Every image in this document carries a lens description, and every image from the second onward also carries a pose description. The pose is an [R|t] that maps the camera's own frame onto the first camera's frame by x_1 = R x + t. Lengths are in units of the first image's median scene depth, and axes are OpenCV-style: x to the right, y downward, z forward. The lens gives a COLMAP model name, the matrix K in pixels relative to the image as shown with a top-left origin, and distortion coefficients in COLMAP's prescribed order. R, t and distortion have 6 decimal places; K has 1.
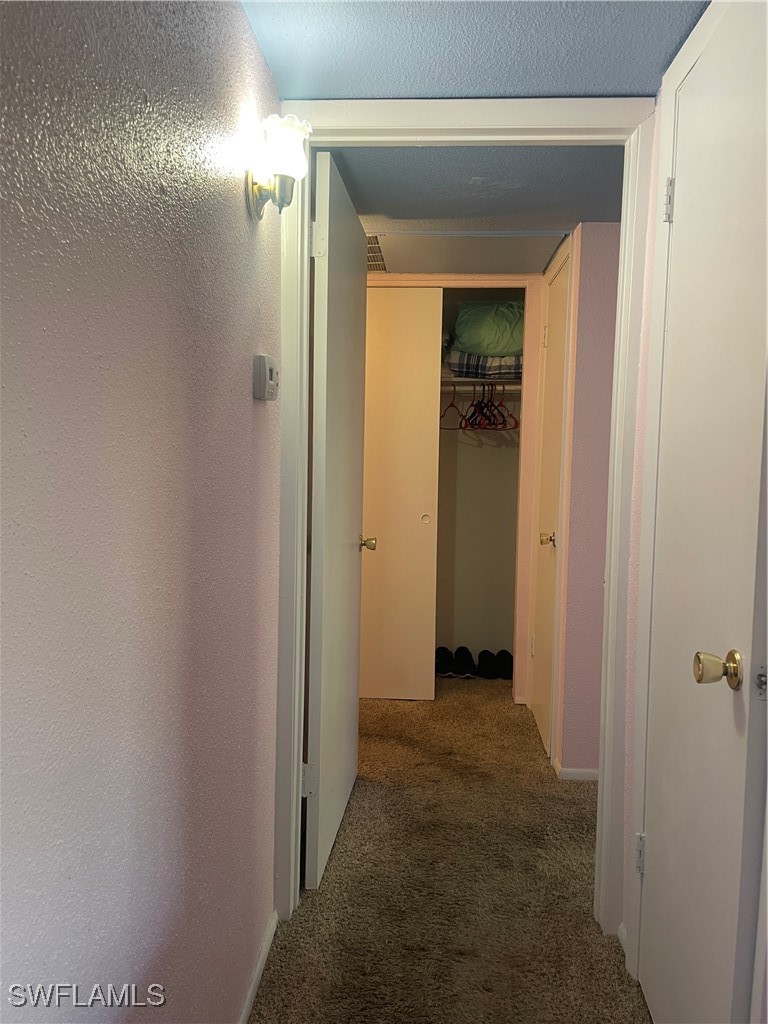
lens RADIAL K [[780.7, 0, 384.0], [0, 780.7, 512.0], [0, 0, 1]] dist [-0.001325, -0.000205]
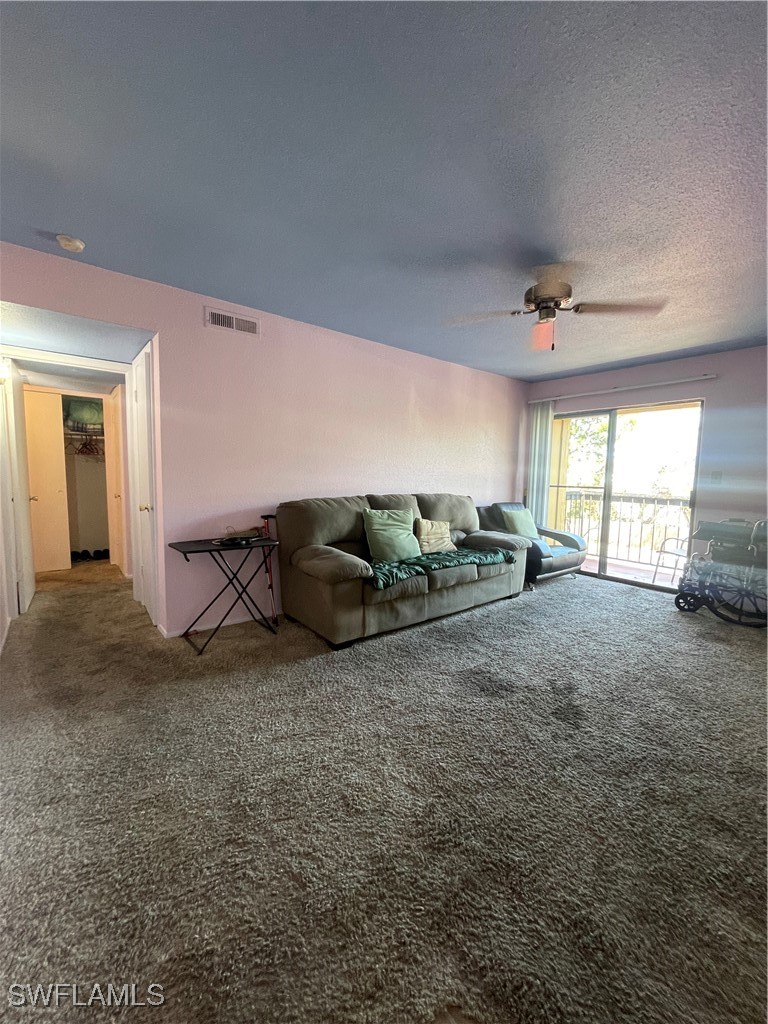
lens RADIAL K [[416.7, 0, 382.7], [0, 416.7, 513.4], [0, 0, 1]] dist [0.000078, 0.000494]
pose [[0.750154, -0.066820, 0.657879, -0.045876], [0.043607, 0.997715, 0.051613, 0.046926], [-0.659824, -0.010029, 0.751353, -0.556300]]
